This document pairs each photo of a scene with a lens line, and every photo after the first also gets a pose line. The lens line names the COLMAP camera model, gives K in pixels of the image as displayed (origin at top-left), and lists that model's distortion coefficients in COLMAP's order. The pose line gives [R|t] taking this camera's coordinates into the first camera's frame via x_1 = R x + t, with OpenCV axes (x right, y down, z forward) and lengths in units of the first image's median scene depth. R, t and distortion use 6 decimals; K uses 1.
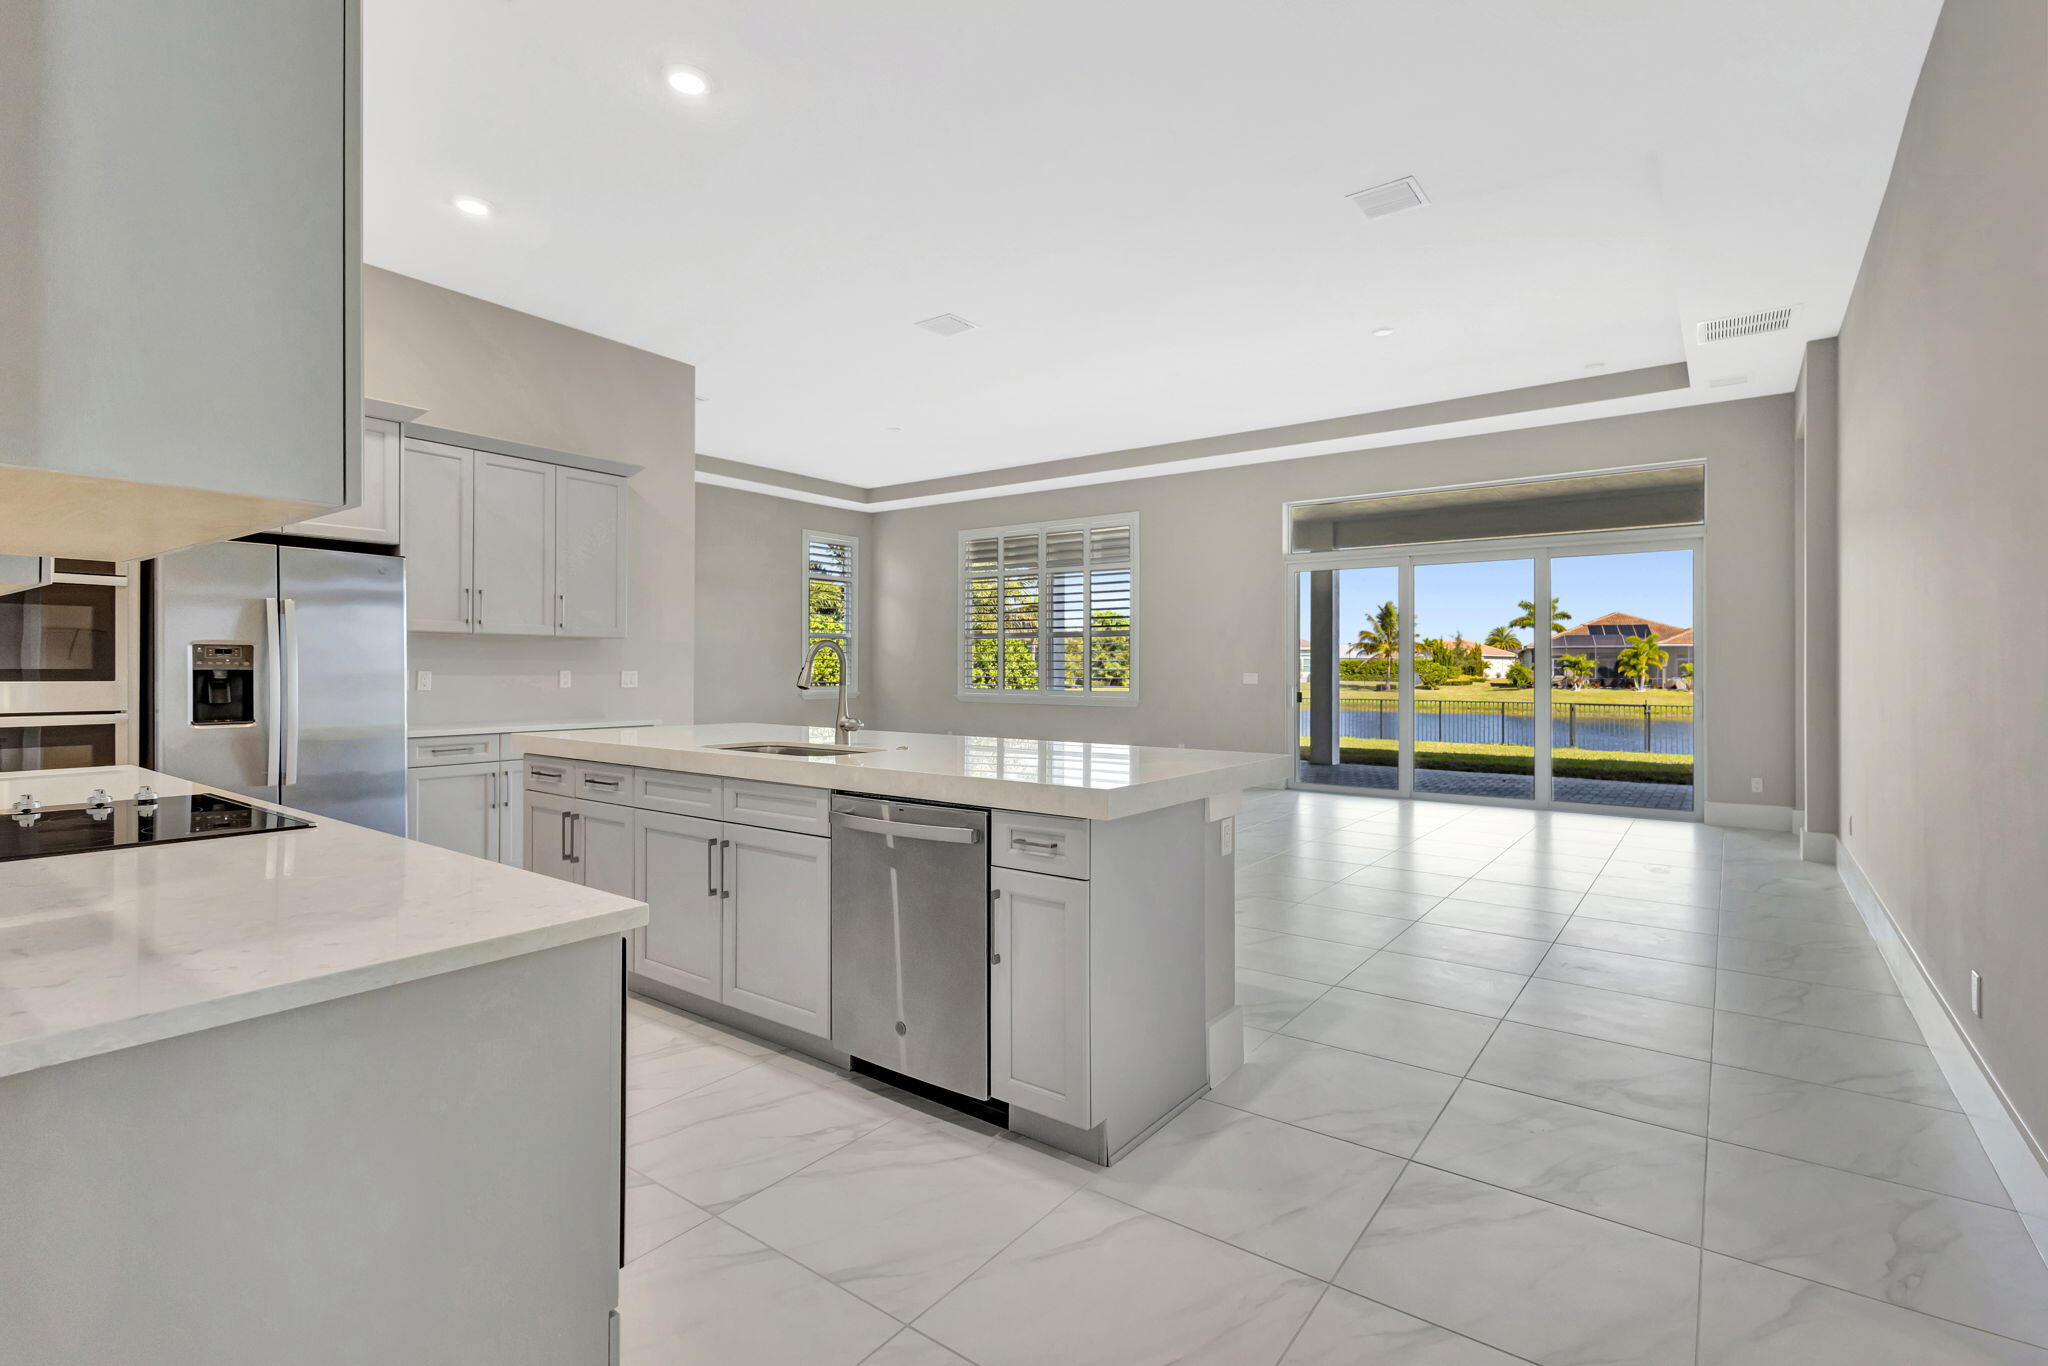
lens RADIAL K [[950.9, 0, 1018.4], [0, 950.9, 666.0], [0, 0, 1]] dist [0.001792, 0.000501]
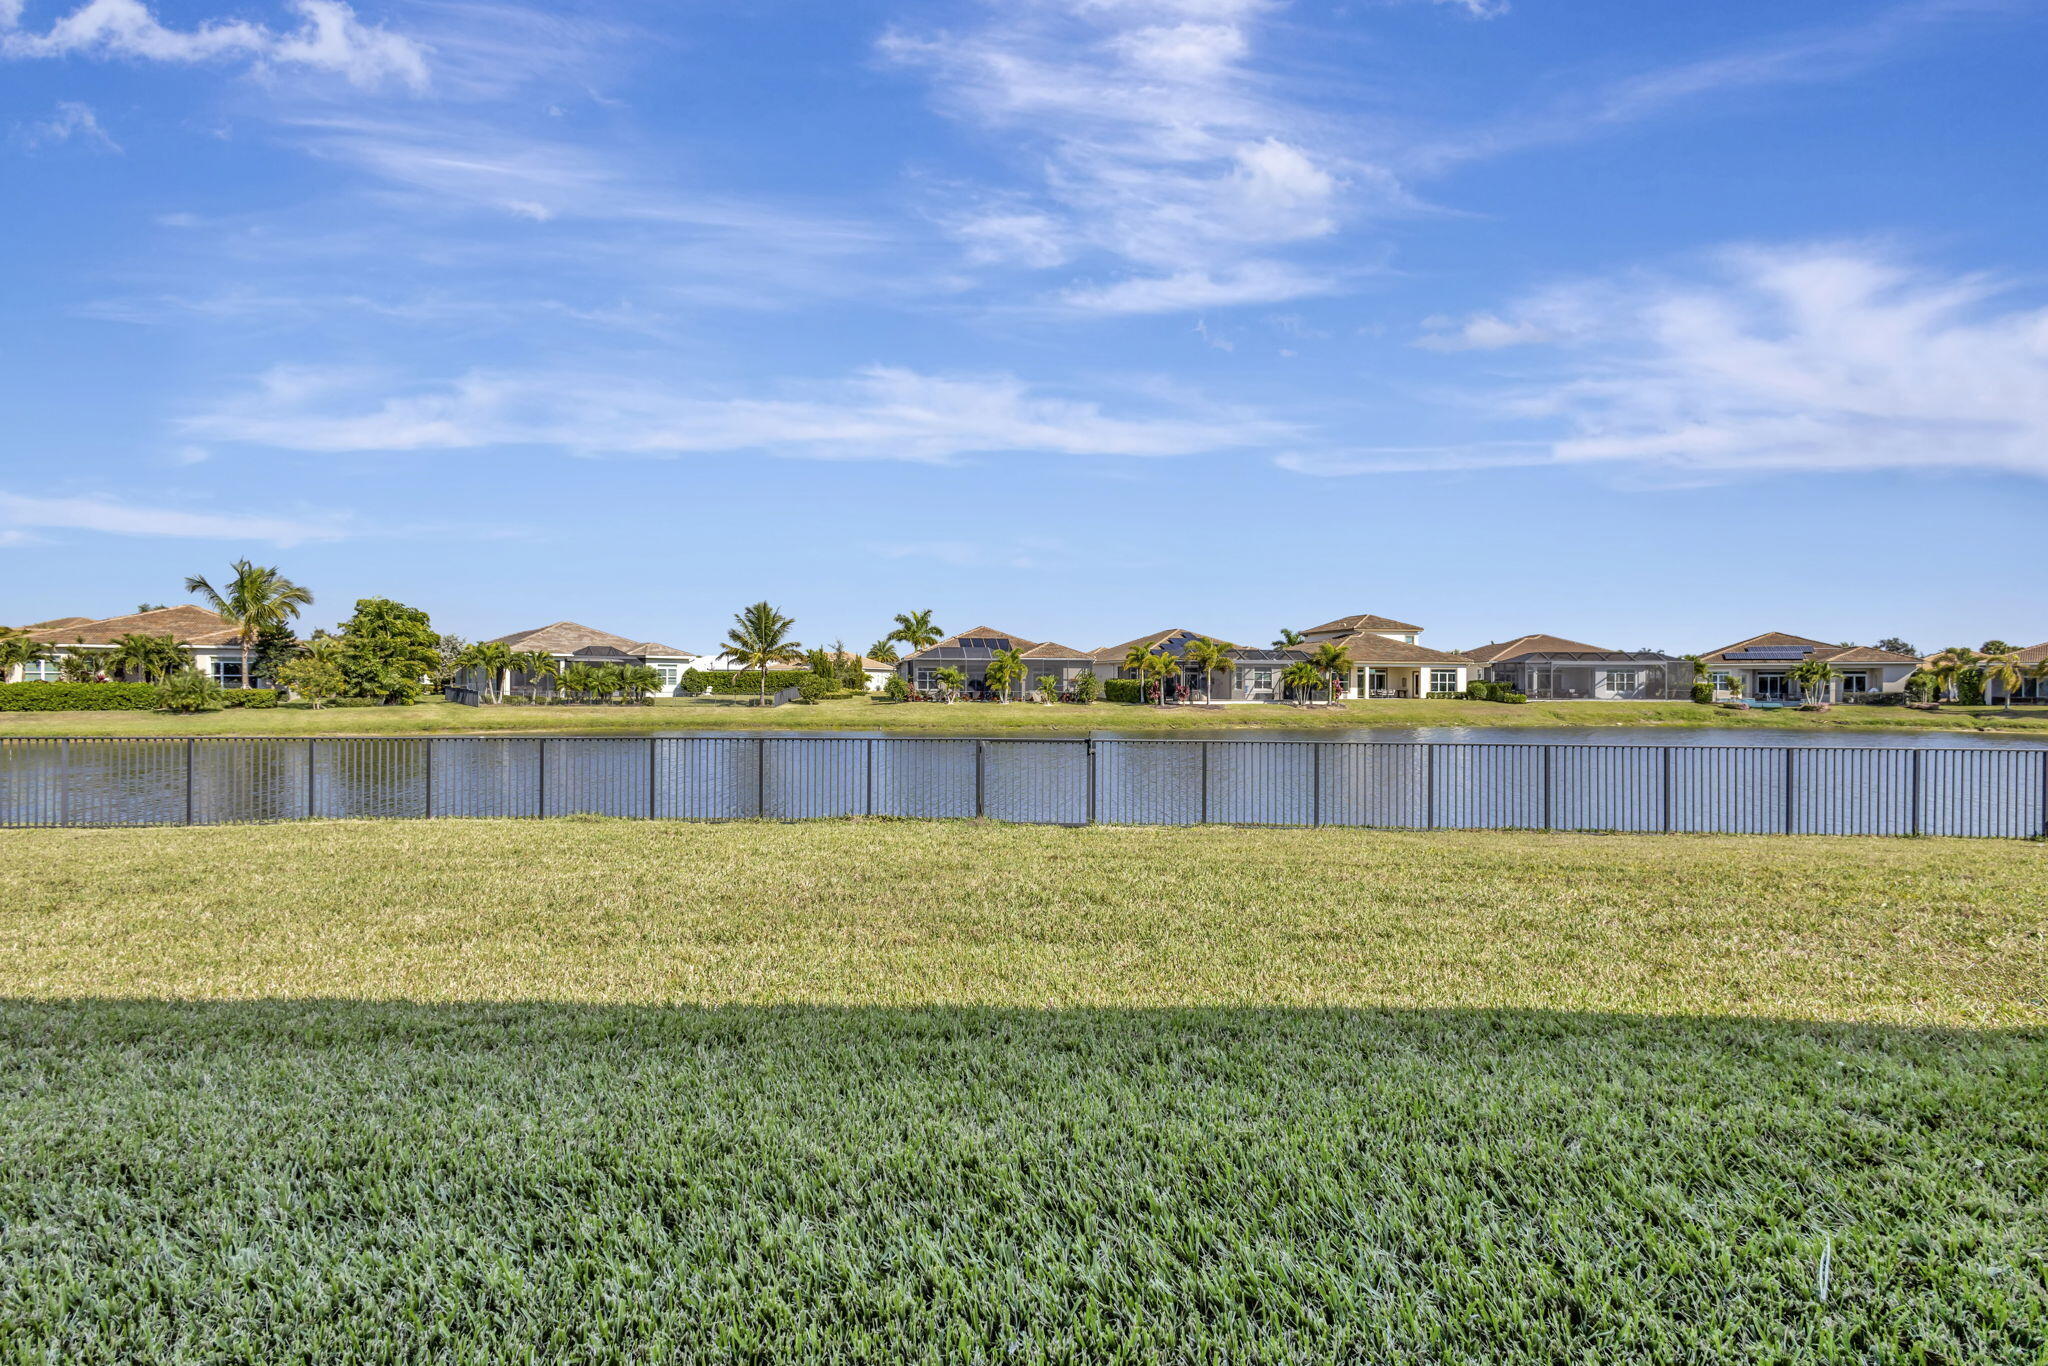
lens RADIAL K [[950.9, 0, 1045.8], [0, 950.9, 663.7], [0, 0, 1]] dist [0.001792, 0.000501]
pose [[0.801509, 0.011193, 0.597878, 0.073928], [-0.002253, 0.999874, -0.015698, -0.000490], [-0.597978, 0.011235, 0.801434, 0.143897]]
